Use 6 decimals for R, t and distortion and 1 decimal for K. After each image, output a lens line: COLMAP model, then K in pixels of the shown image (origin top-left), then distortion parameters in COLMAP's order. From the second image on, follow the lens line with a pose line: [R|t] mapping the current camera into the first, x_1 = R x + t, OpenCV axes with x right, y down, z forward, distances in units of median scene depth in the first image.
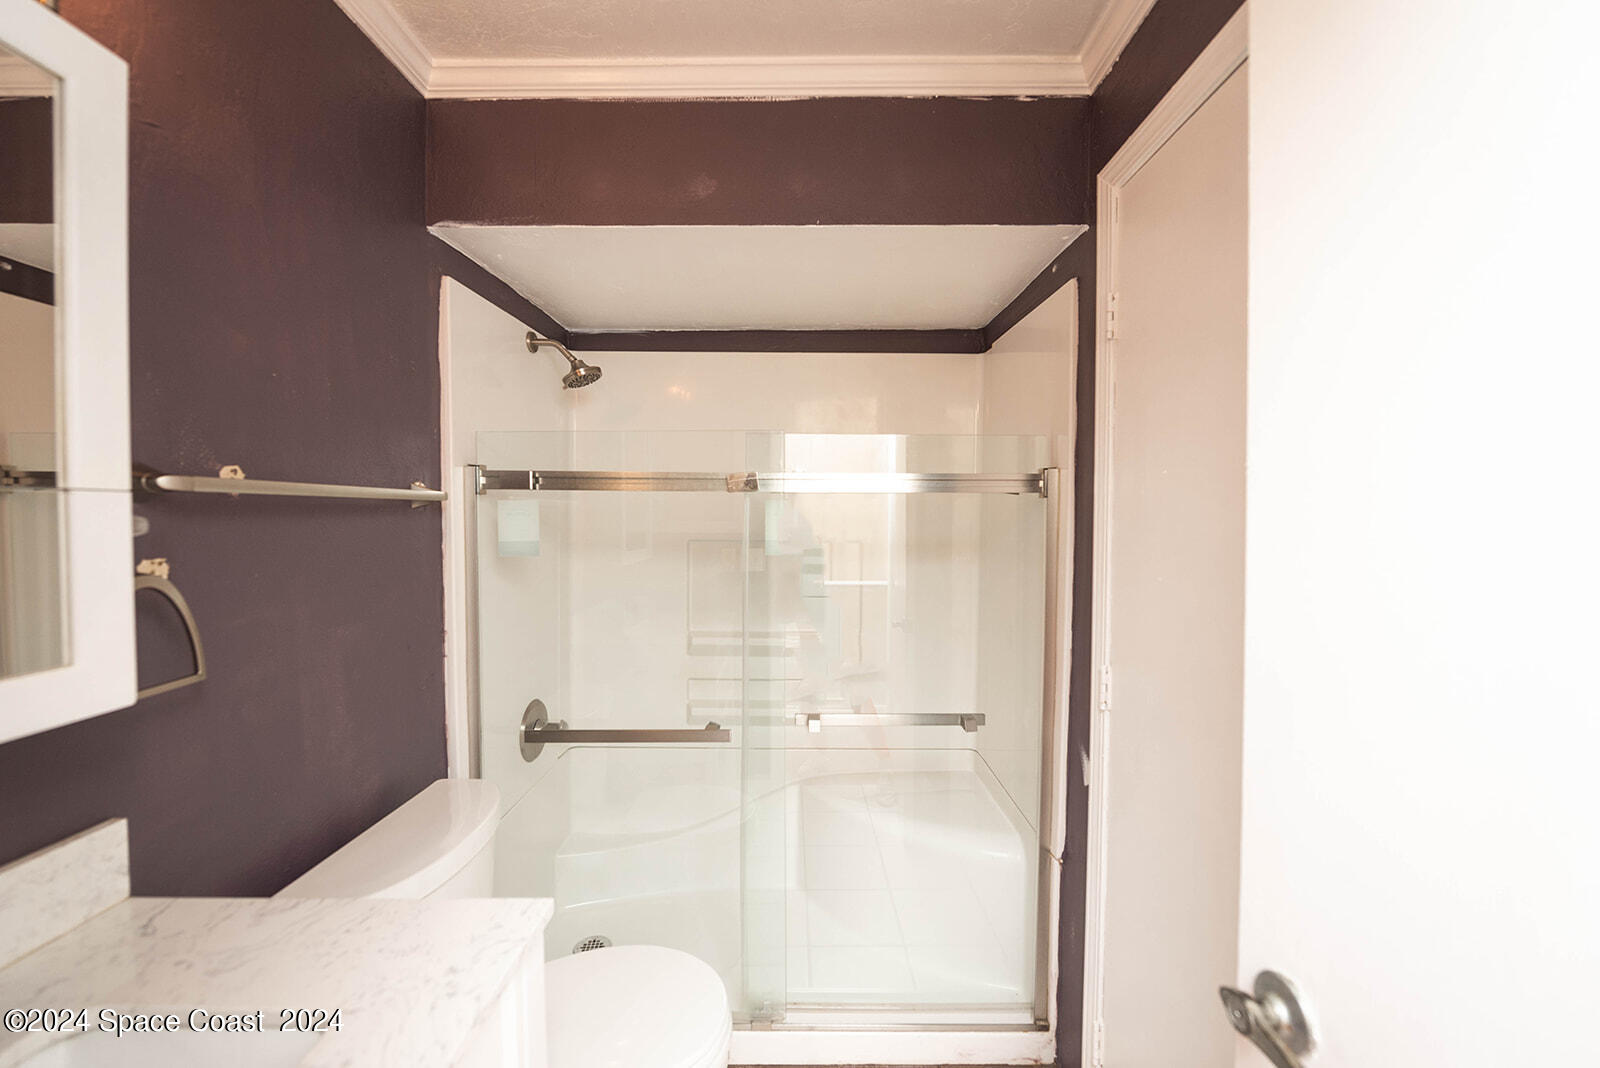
lens RADIAL K [[645.8, 0, 796.7], [0, 645.8, 535.8], [0, 0, 1]] dist [-0.000847, -0.003944]
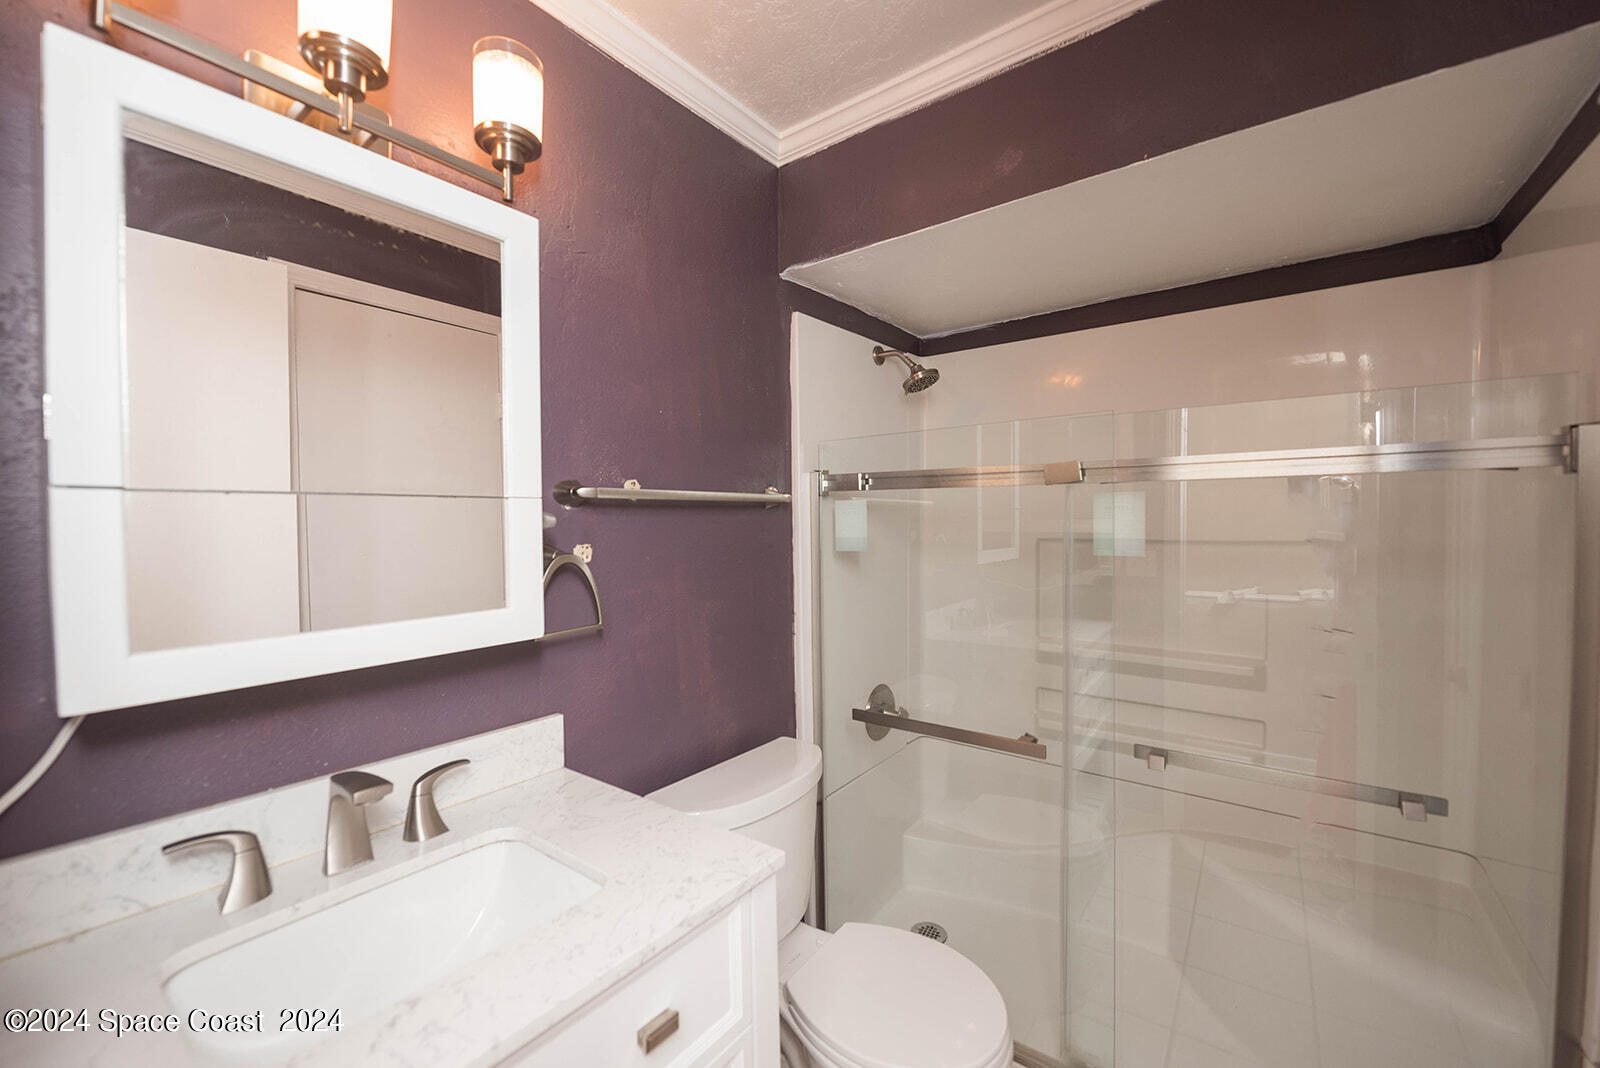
lens RADIAL K [[646.8, 0, 800.0], [0, 646.8, 534.0], [0, 0, 1]] dist [-0.000930, -0.000162]
pose [[0.796944, 0.003995, -0.604039, 0.176645], [-0.007860, 0.999962, -0.003757, 0.008144], [0.604002, 0.007742, 0.796946, 0.064409]]
